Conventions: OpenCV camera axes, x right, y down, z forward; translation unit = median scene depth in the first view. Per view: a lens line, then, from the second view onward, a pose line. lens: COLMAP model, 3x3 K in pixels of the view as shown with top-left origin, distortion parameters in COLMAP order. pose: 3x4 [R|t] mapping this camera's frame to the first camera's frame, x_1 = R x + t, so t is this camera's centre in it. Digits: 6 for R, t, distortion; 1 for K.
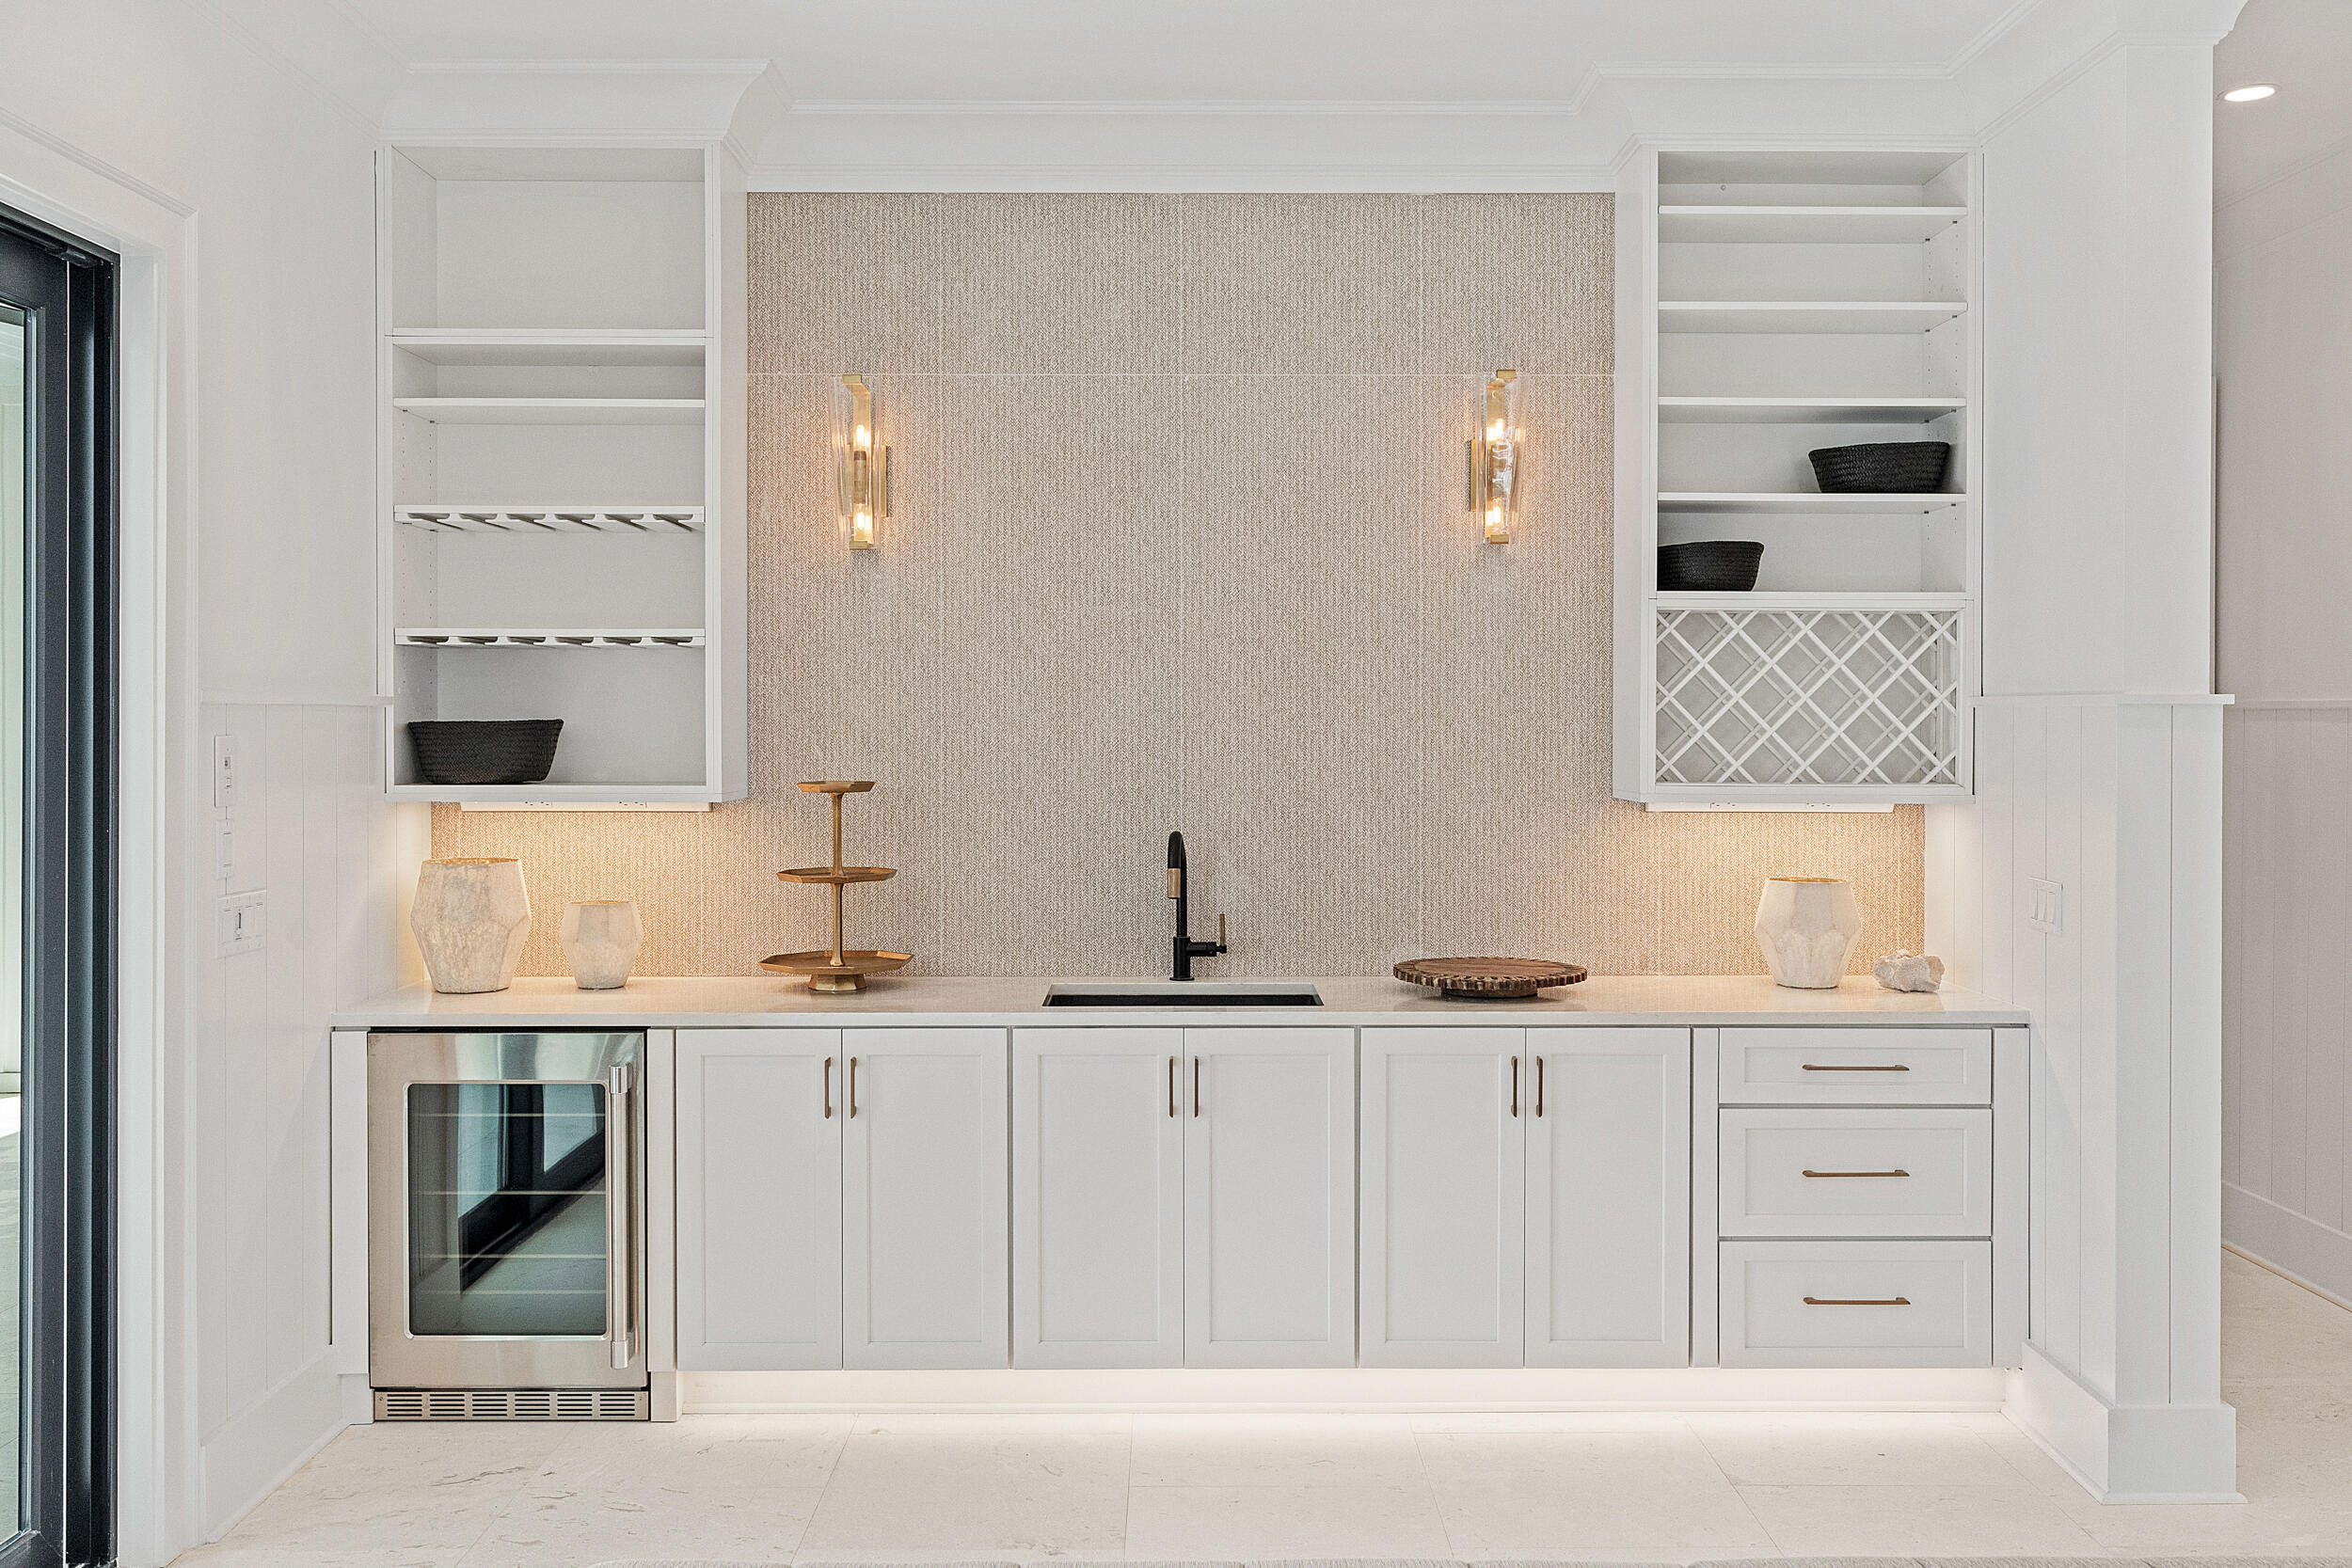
lens RADIAL K [[1964.8, 0, 1172.2], [0, 1964.8, 782.2], [0, 0, 1]] dist [-0.001063, -0.000214]
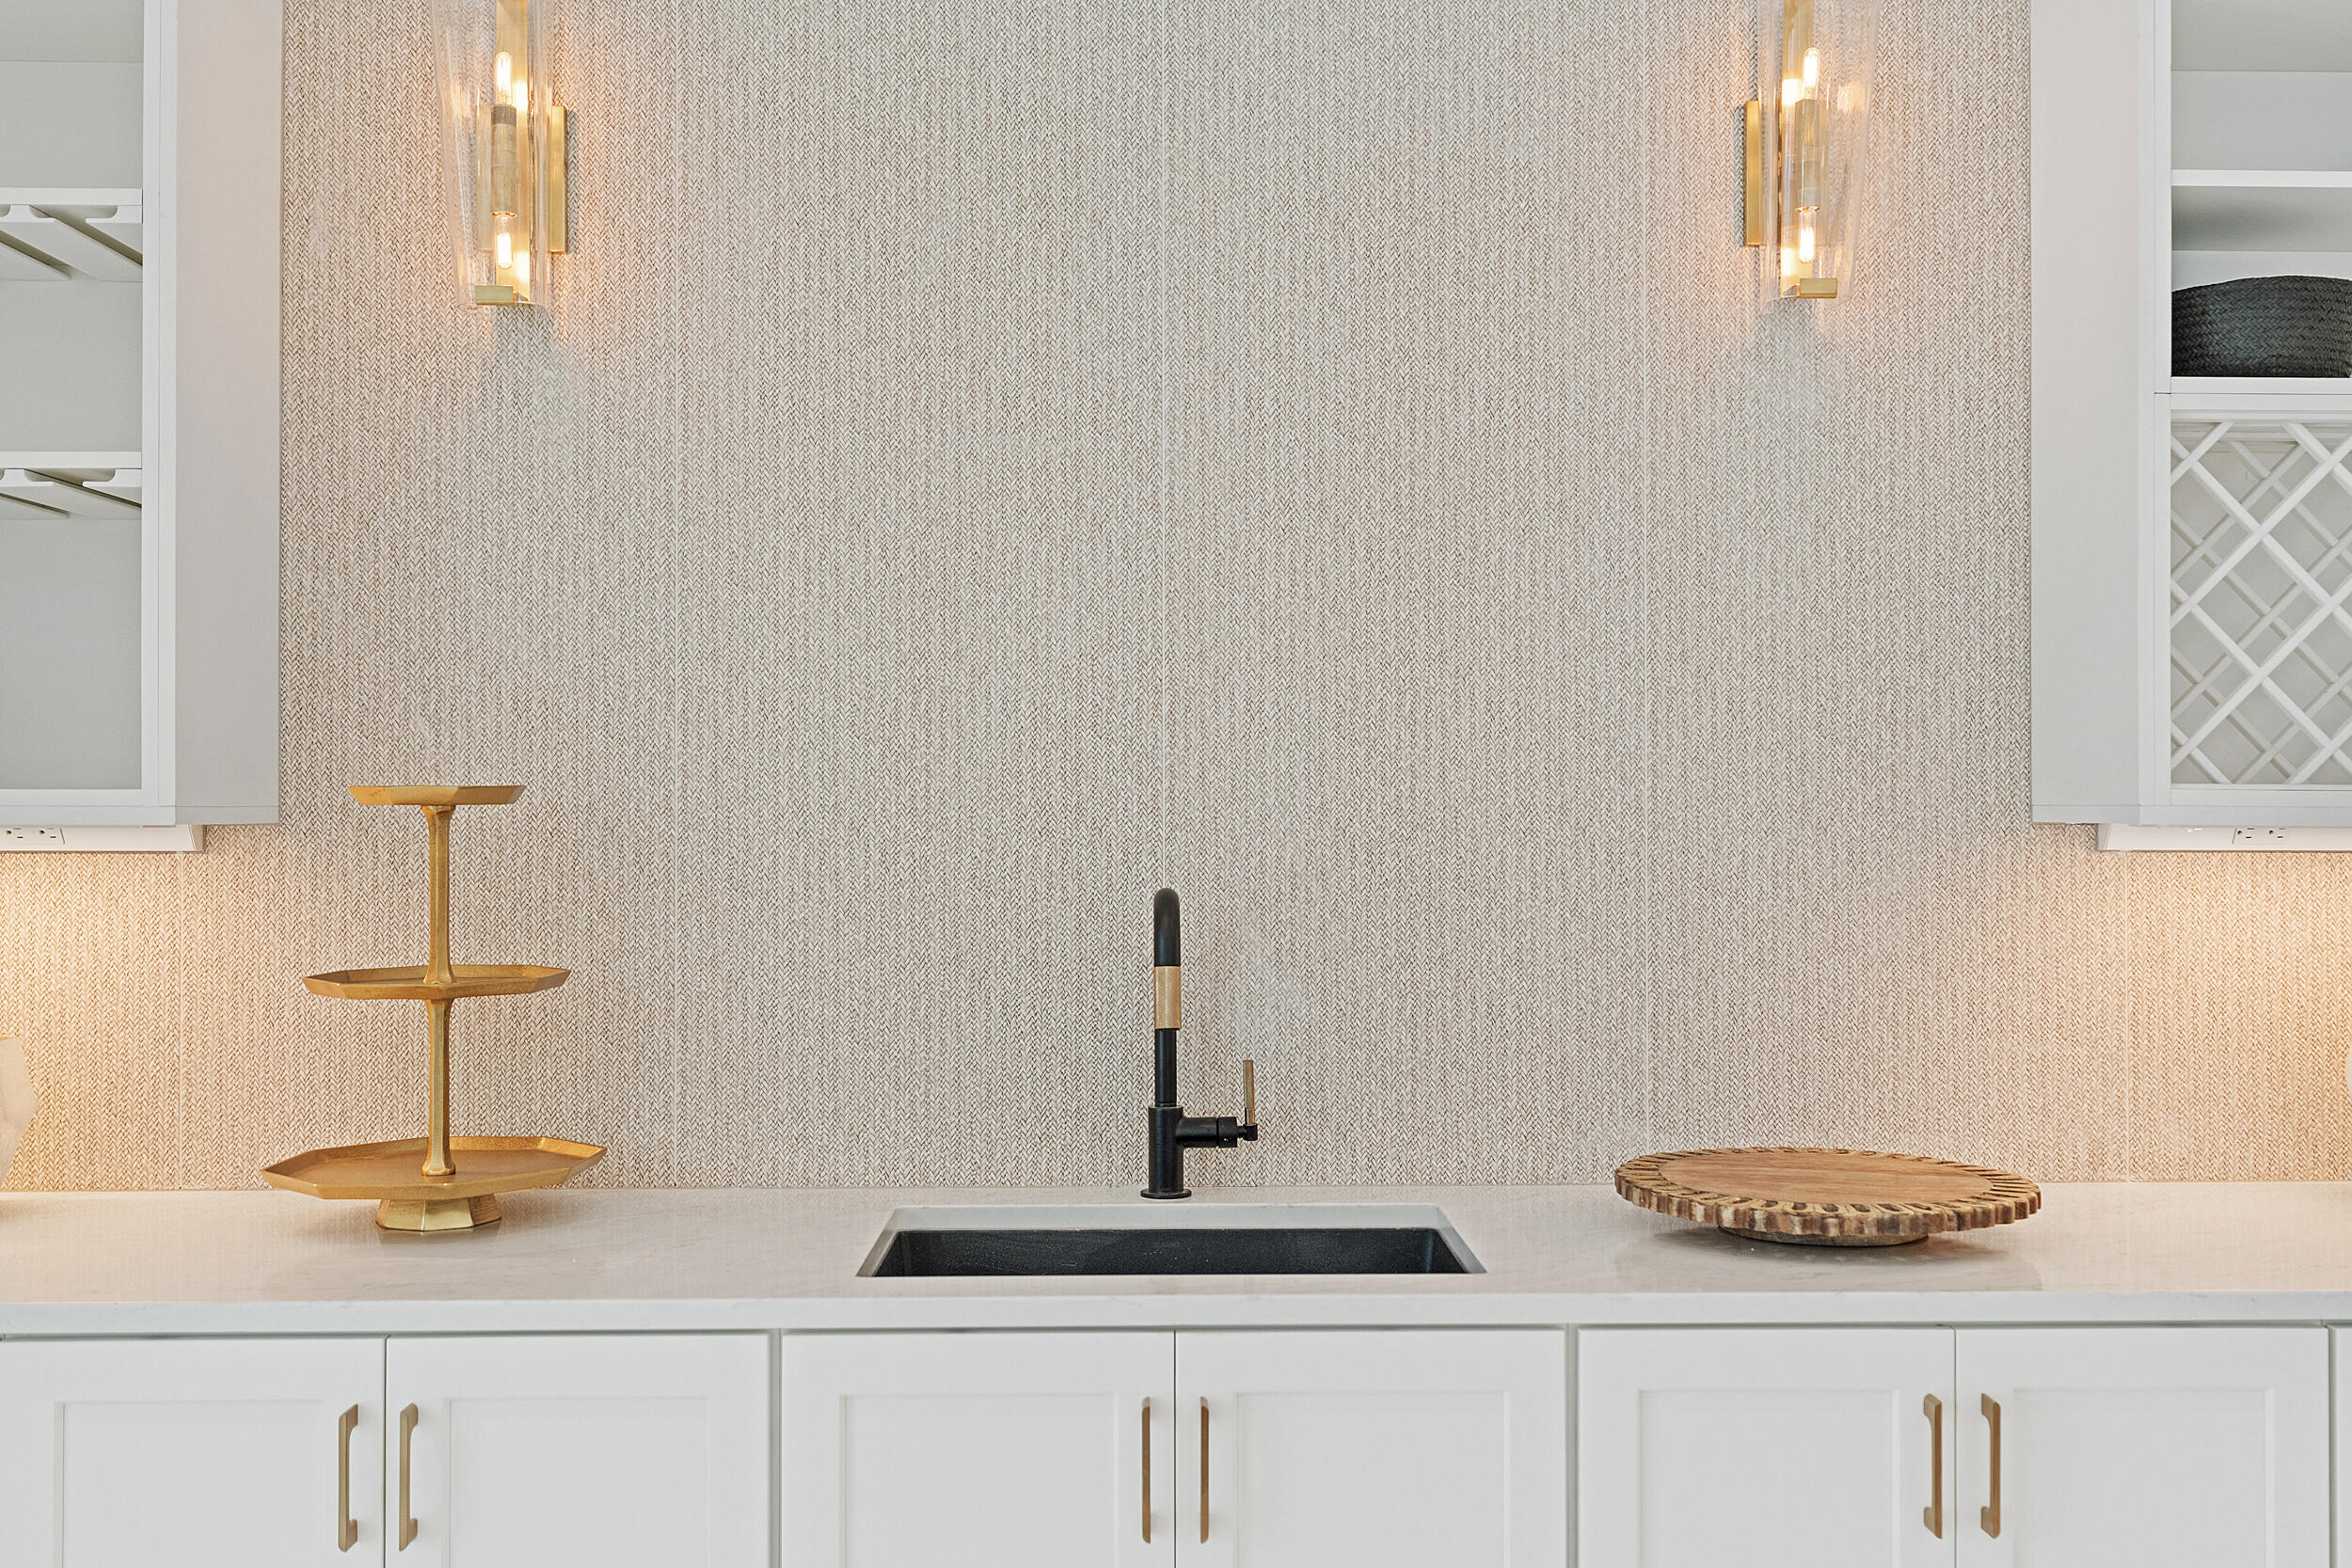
lens RADIAL K [[2368.8, 0, 1181.2], [0, 2368.8, 784.7], [0, 0, 1]] dist [0.010863, 0.000000]
pose [[0.999814, -0.000053, 0.019267, -0.002596], [0.000720, 0.999401, -0.034591, 0.019248], [-0.019253, 0.034599, 0.999216, 0.413595]]
